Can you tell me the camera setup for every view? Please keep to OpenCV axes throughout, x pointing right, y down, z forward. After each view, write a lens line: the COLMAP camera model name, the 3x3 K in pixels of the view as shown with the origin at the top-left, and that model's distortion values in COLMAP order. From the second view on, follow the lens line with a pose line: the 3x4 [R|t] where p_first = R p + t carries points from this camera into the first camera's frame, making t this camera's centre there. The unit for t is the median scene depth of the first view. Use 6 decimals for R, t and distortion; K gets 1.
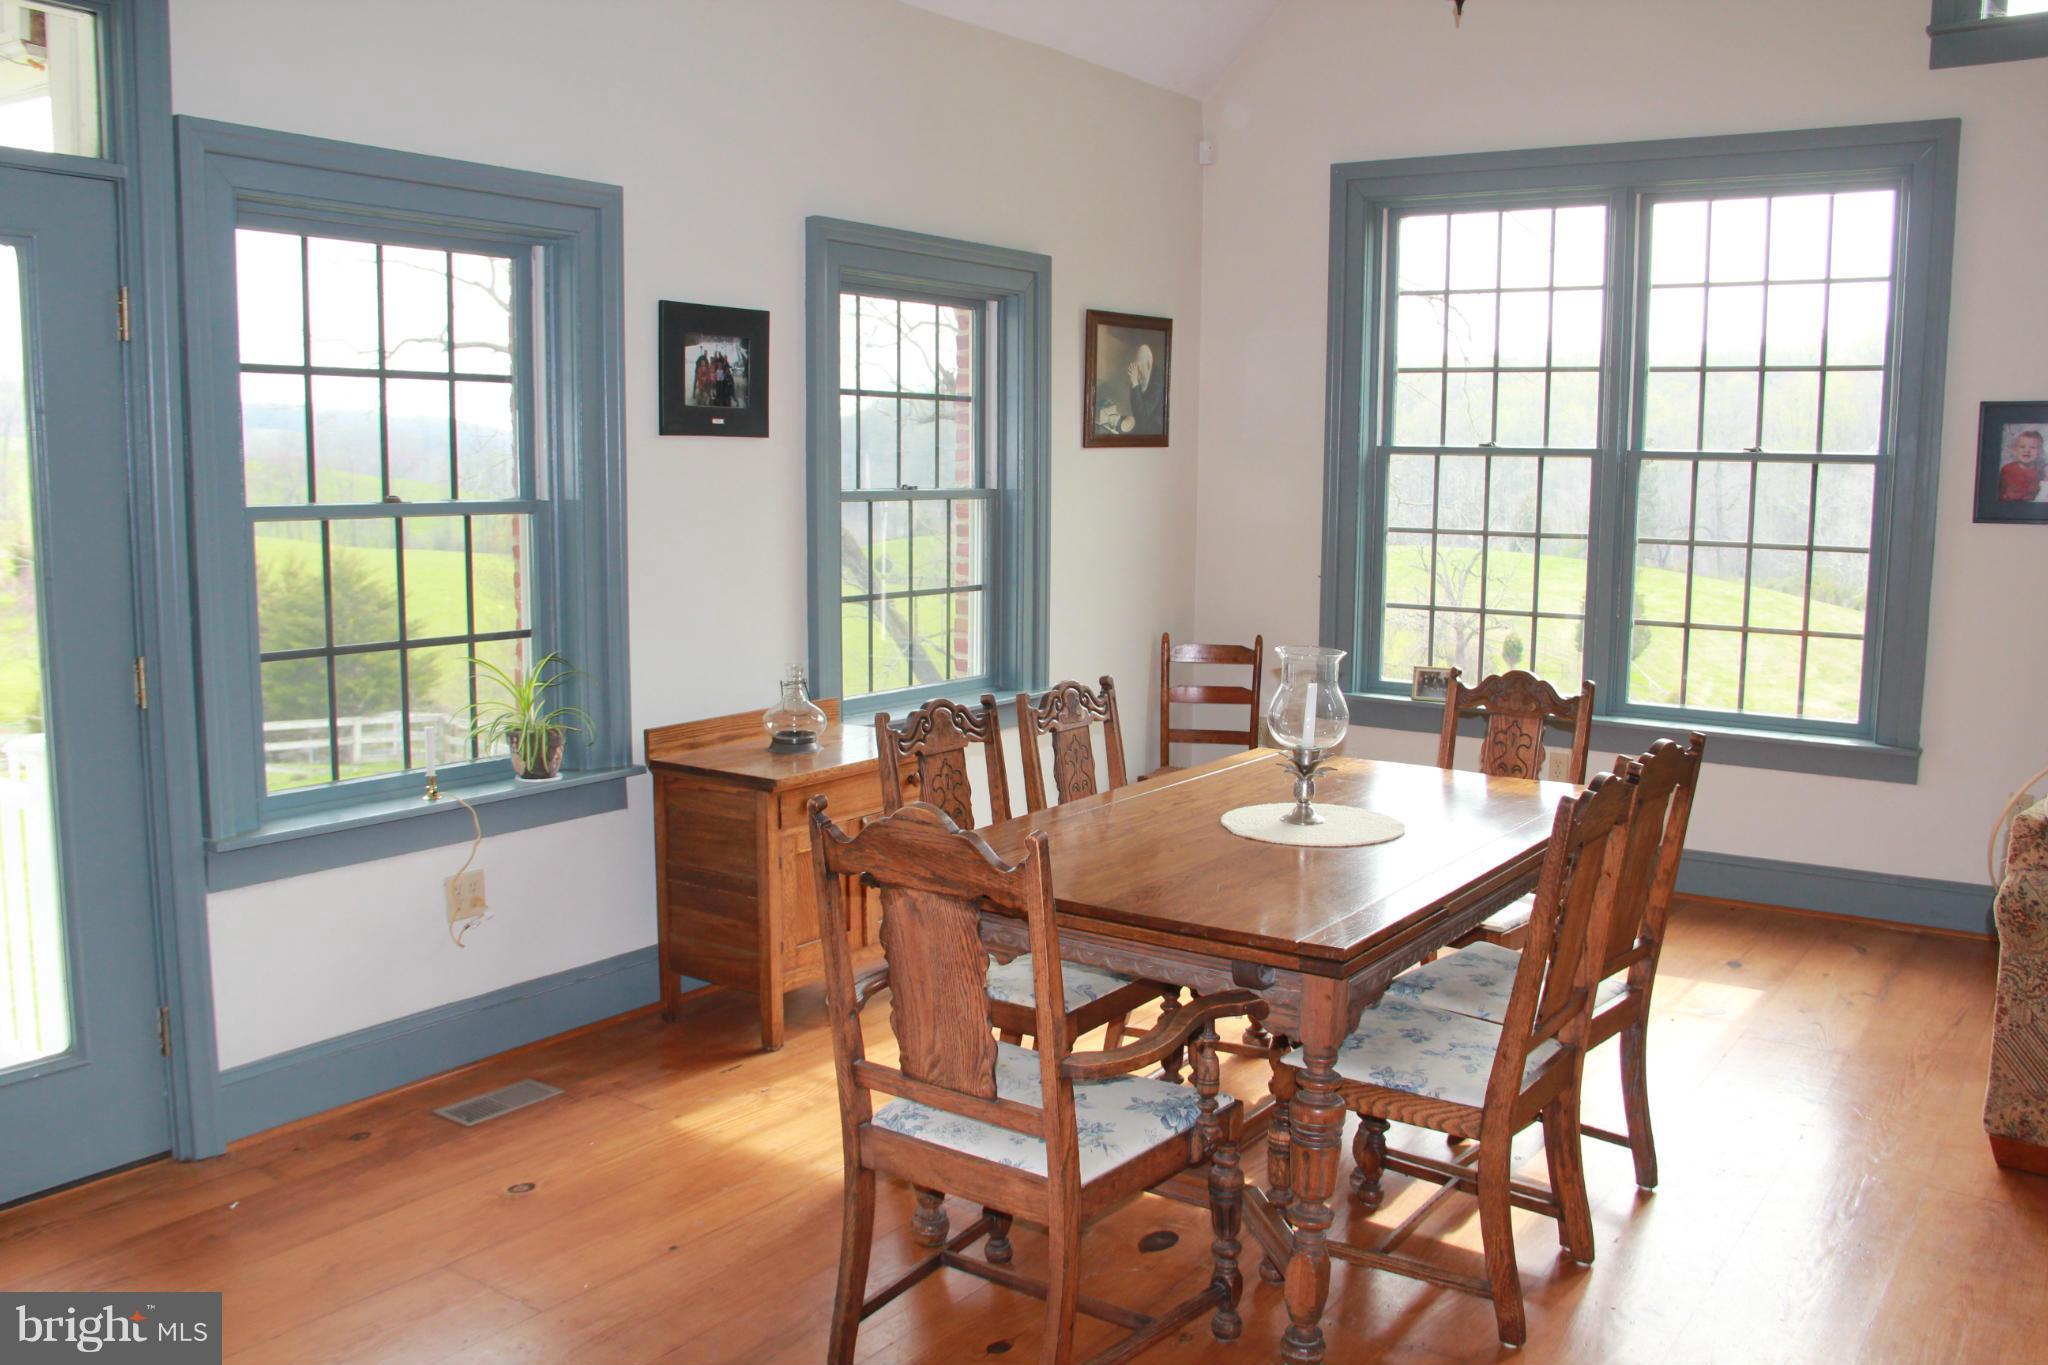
lens RADIAL K [[1707.6, 0, 1014.3], [0, 1707.6, 688.0], [0, 0, 1]] dist [-0.161474, 0.111272]
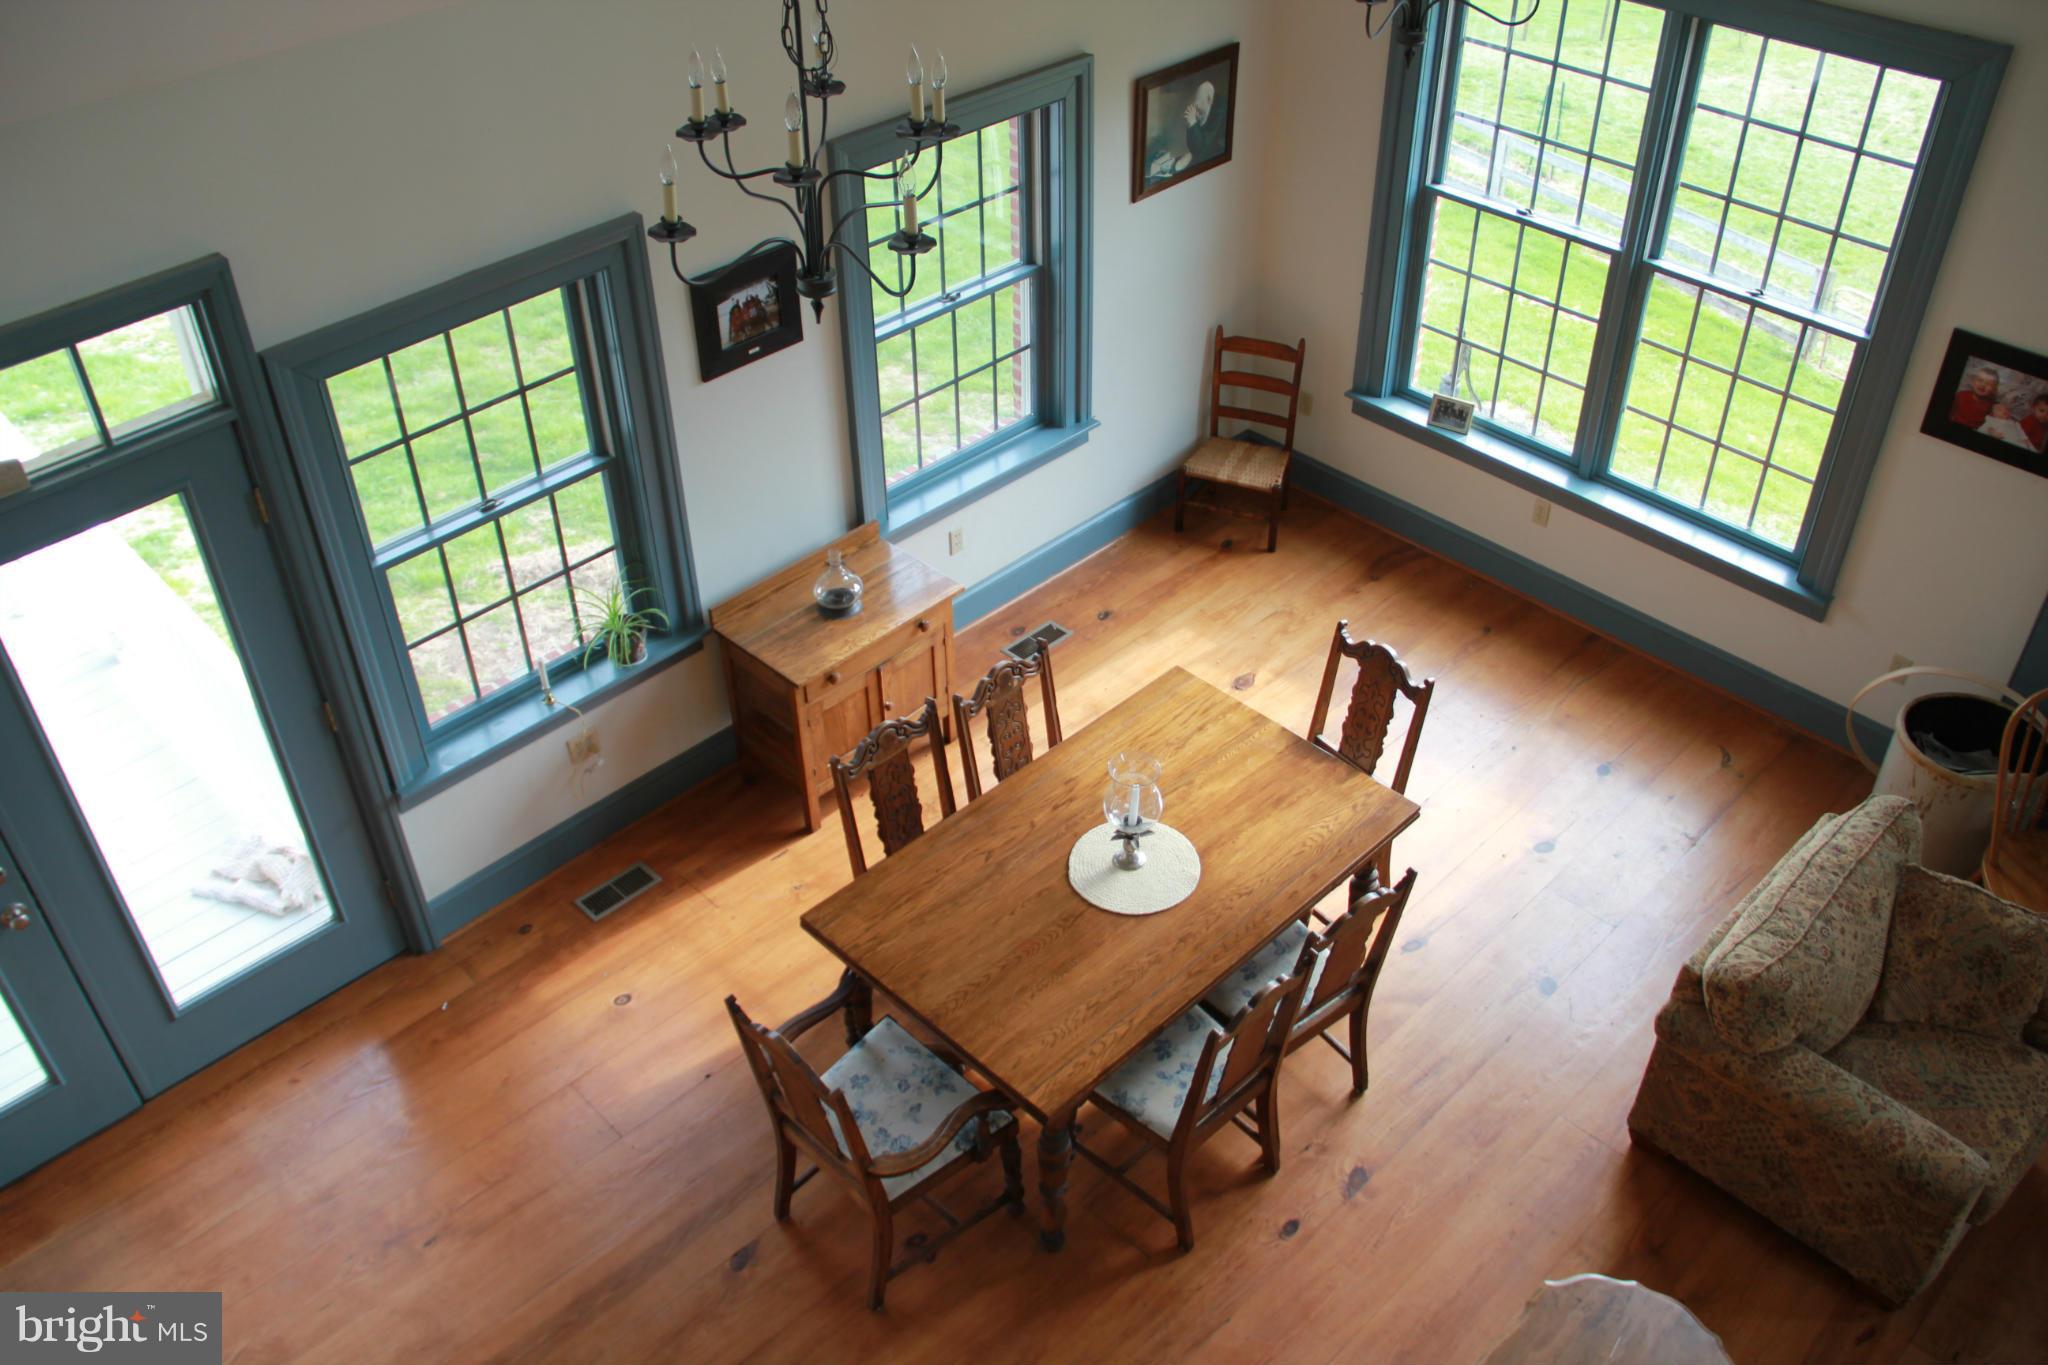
lens RADIAL K [[1707.6, 0, 1024.6], [0, 1707.6, 676.2], [0, 0, 1]] dist [-0.161474, 0.111272]
pose [[0.985632, 0.089427, -0.143290, 0.180459], [-0.003846, 0.860005, 0.510272, -0.504614], [0.168862, -0.502389, 0.847992, -0.079896]]
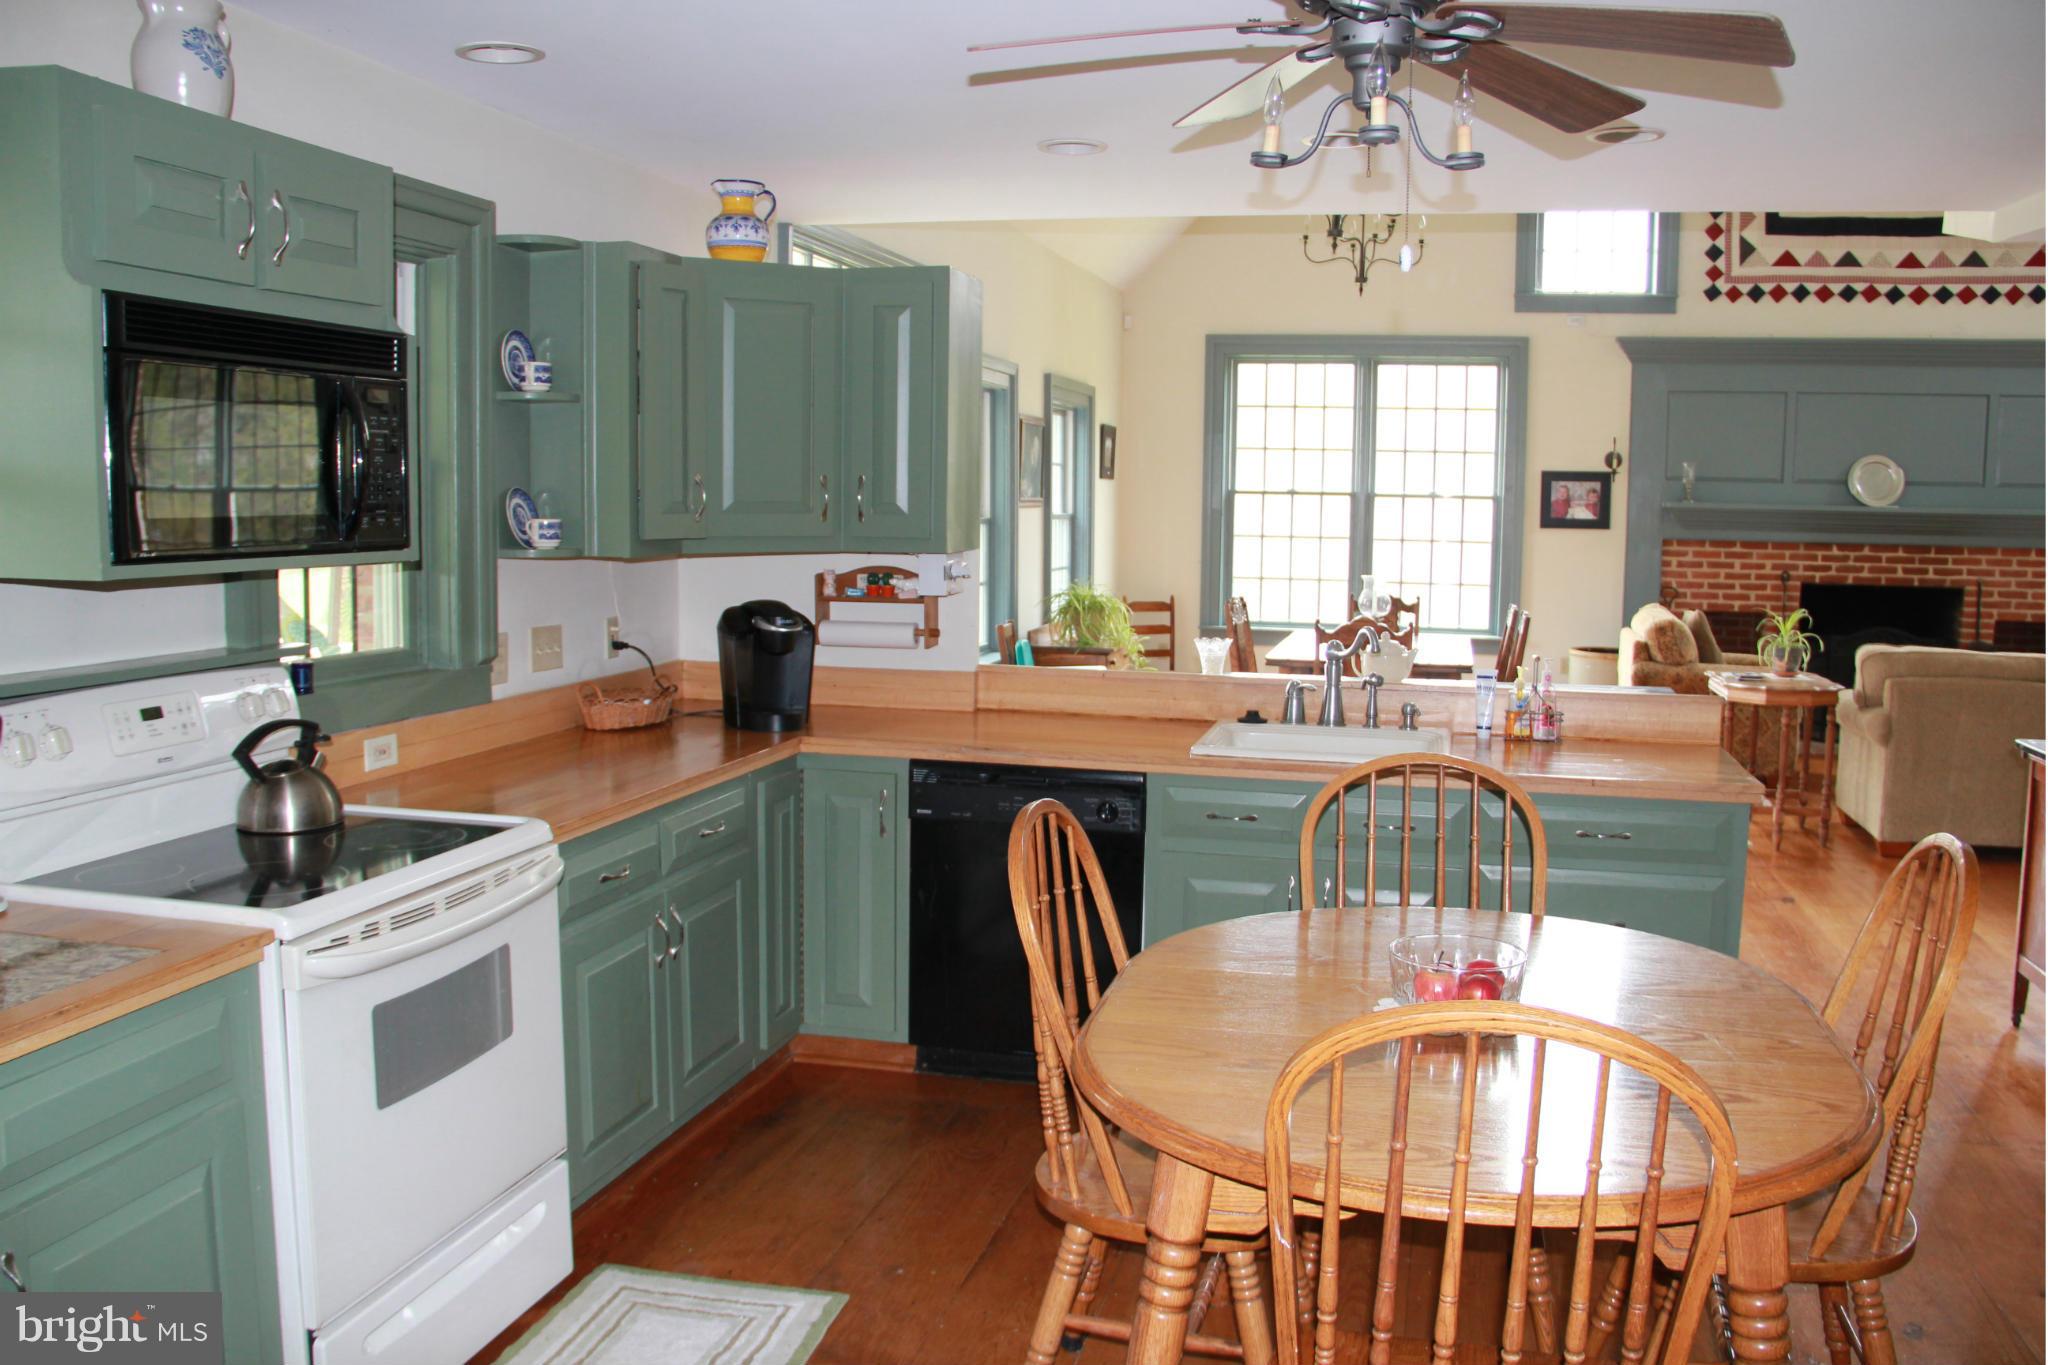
lens RADIAL K [[1715.2, 0, 1035.7], [0, 1715.2, 683.0], [0, 0, 1]] dist [-0.125339, 0.009130]
pose [[0.931569, -0.037463, 0.361629, -0.809764], [0.042625, 0.999071, -0.006307, 0.083462], [-0.361057, 0.021290, 0.932301, -0.789988]]
